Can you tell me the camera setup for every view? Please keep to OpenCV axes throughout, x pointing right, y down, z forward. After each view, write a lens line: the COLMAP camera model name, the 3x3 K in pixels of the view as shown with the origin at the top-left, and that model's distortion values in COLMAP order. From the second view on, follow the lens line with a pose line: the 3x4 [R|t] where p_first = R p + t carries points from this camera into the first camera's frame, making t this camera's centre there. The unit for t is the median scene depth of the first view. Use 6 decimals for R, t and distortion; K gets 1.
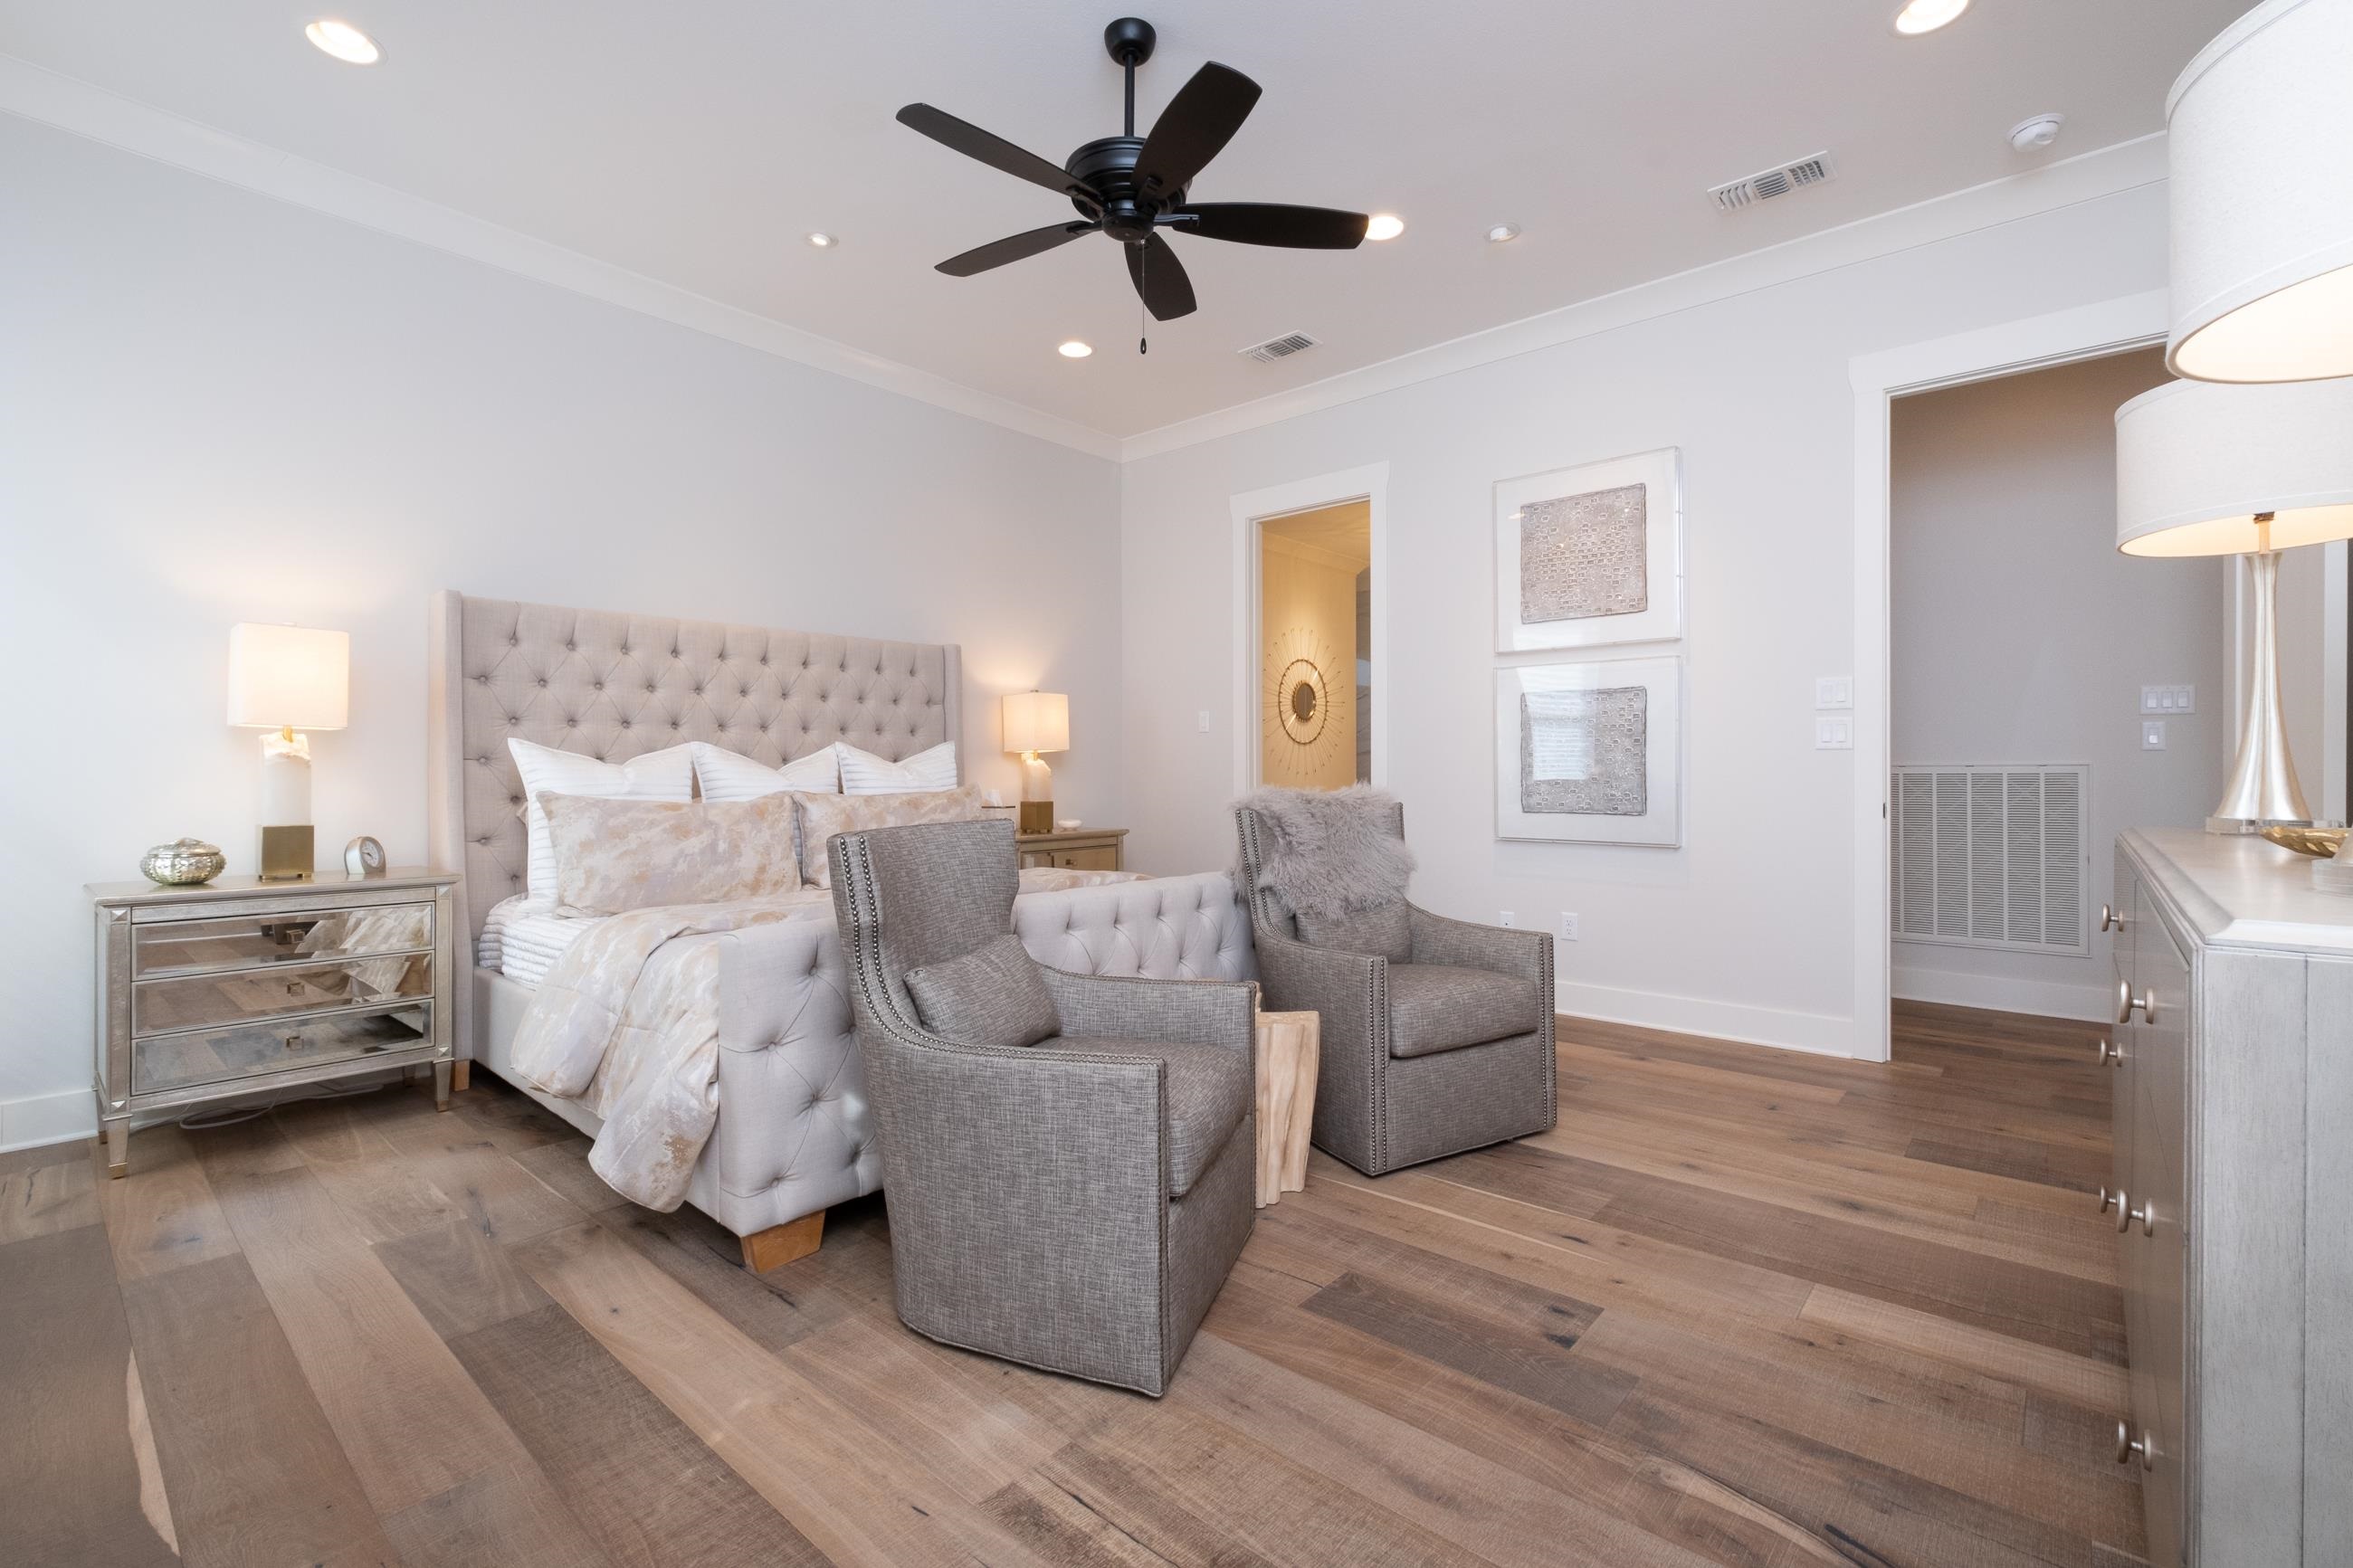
lens RADIAL K [[1051.8, 0, 1183.1], [0, 1051.8, 777.1], [0, 0, 1]] dist [-0.003058, -0.000507]
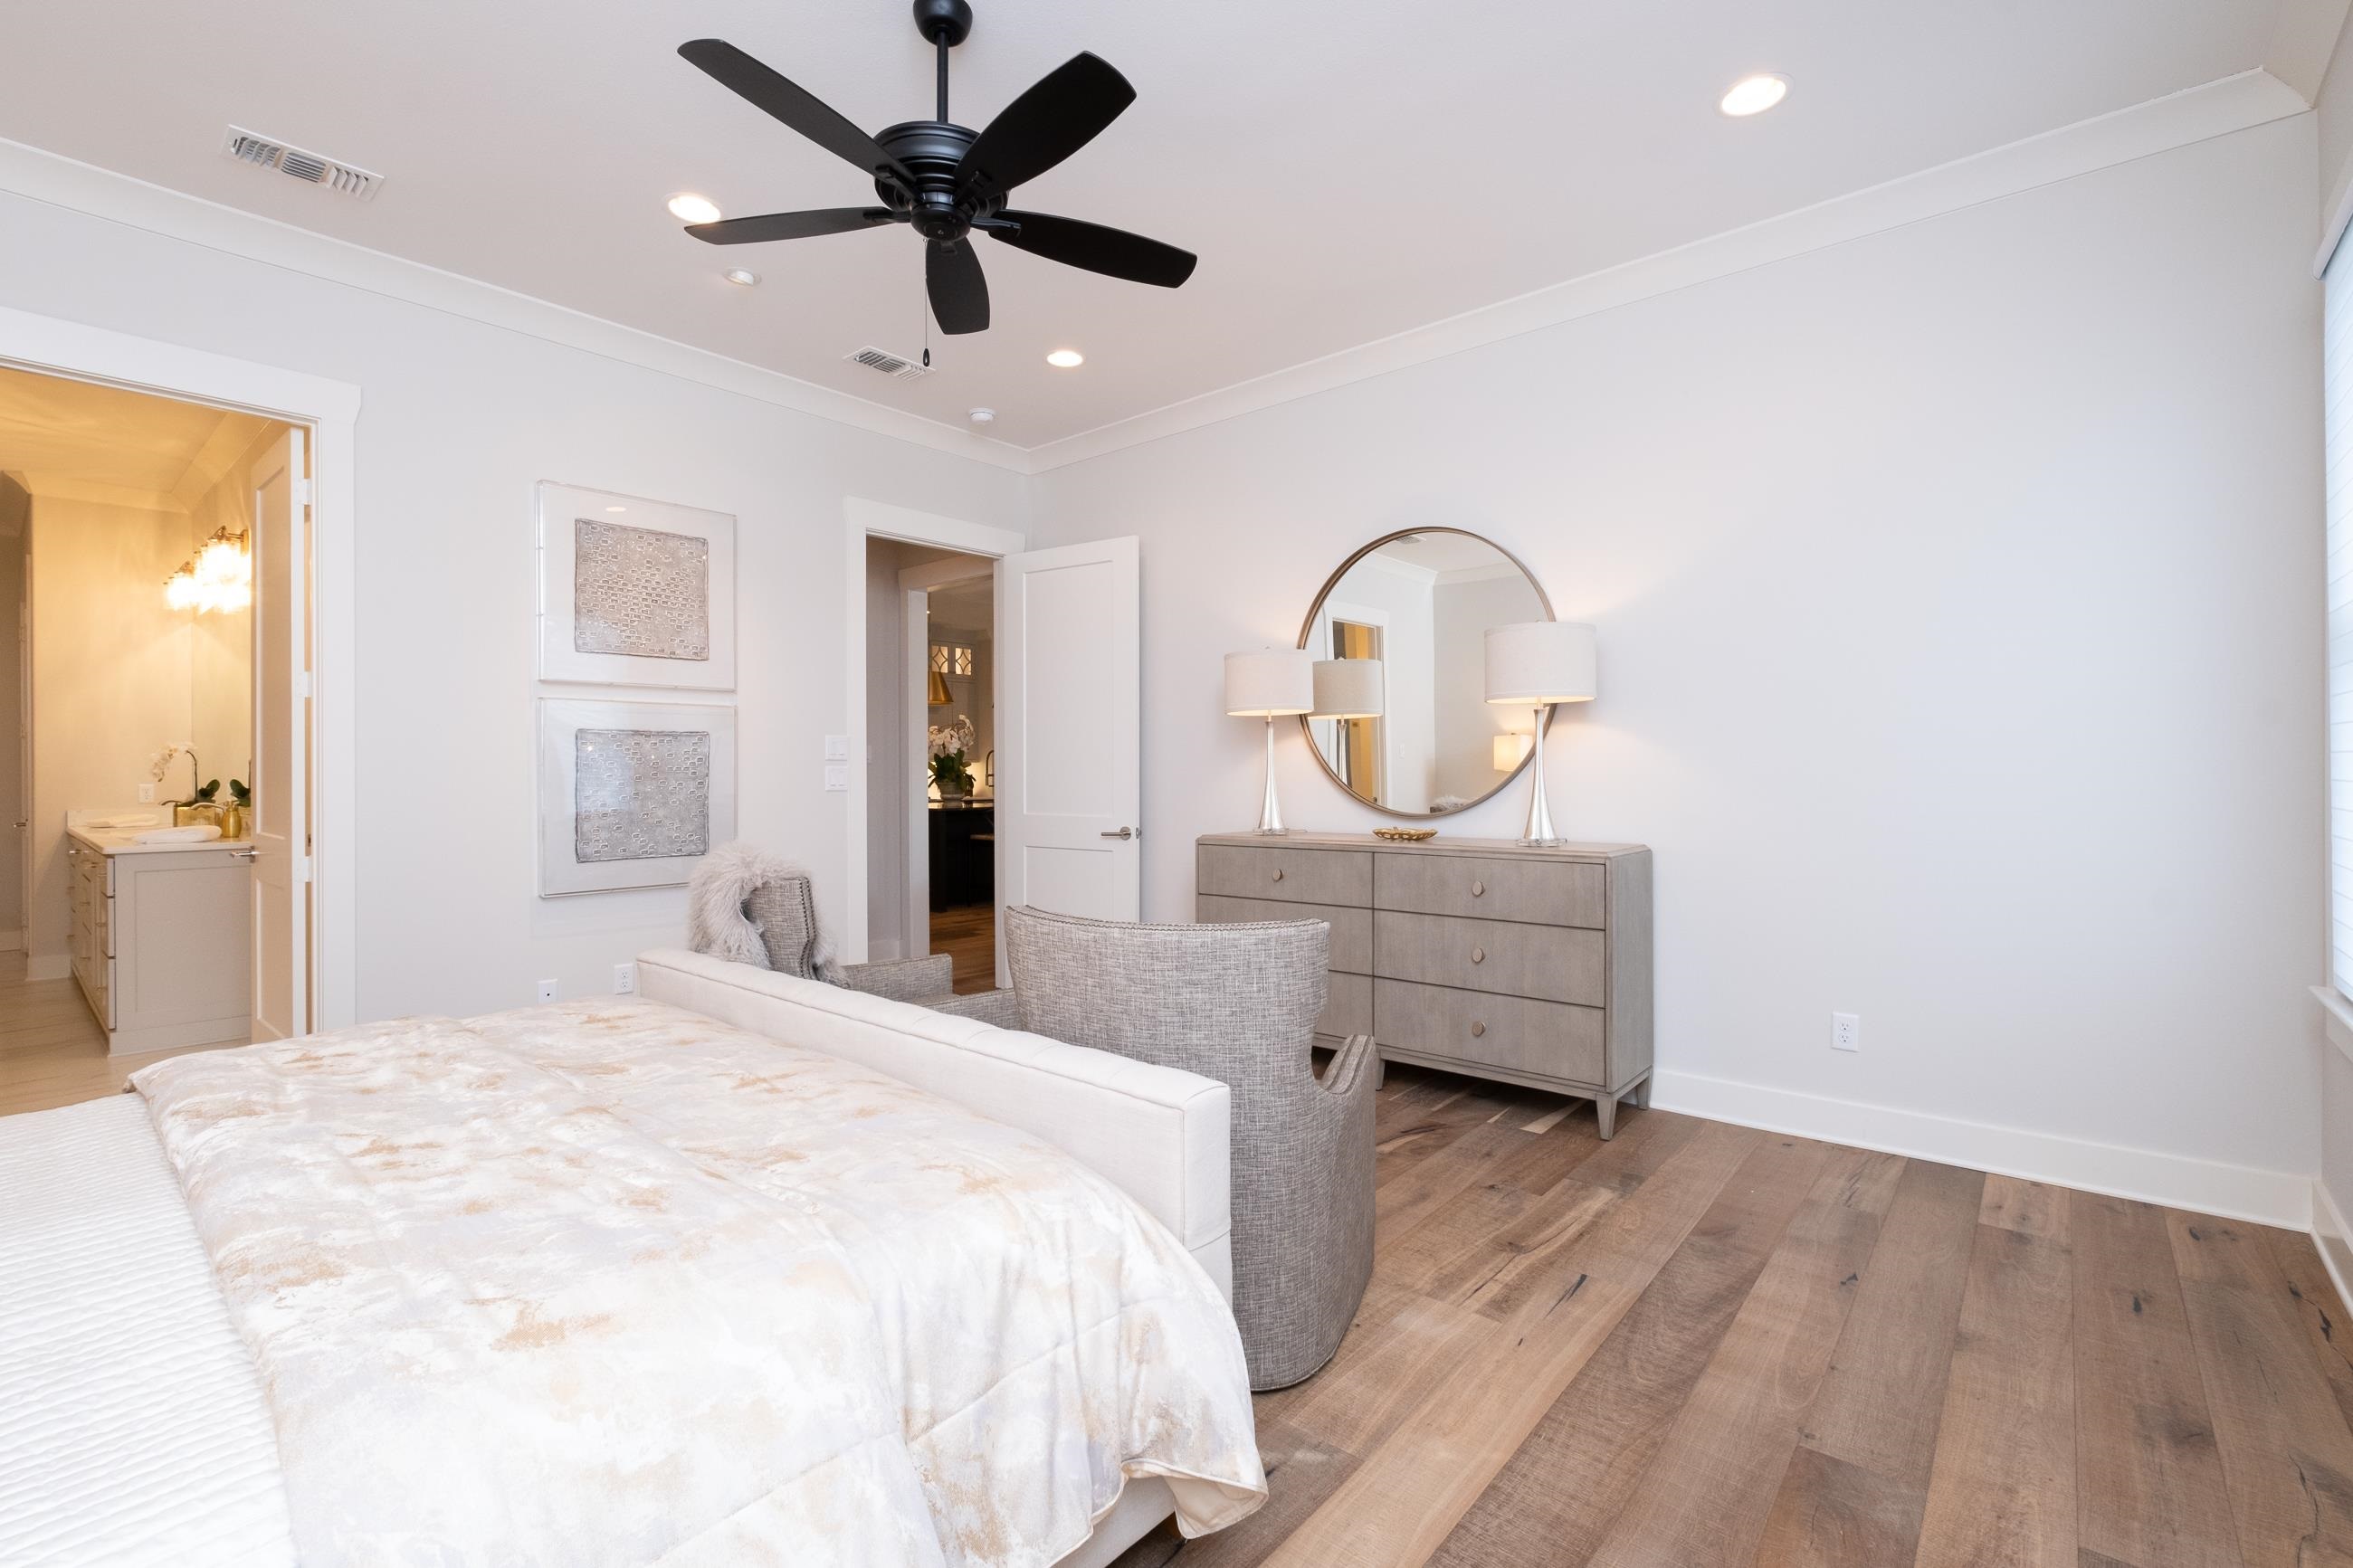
lens RADIAL K [[1051.8, 0, 1181.3], [0, 1051.8, 772.9], [0, 0, 1]] dist [-0.003058, -0.000507]
pose [[-0.028153, 0.000072, 0.999604, -1.483476], [0.009061, 0.999959, 0.000183, -0.096353], [-0.999563, 0.009062, -0.028152, 1.302502]]
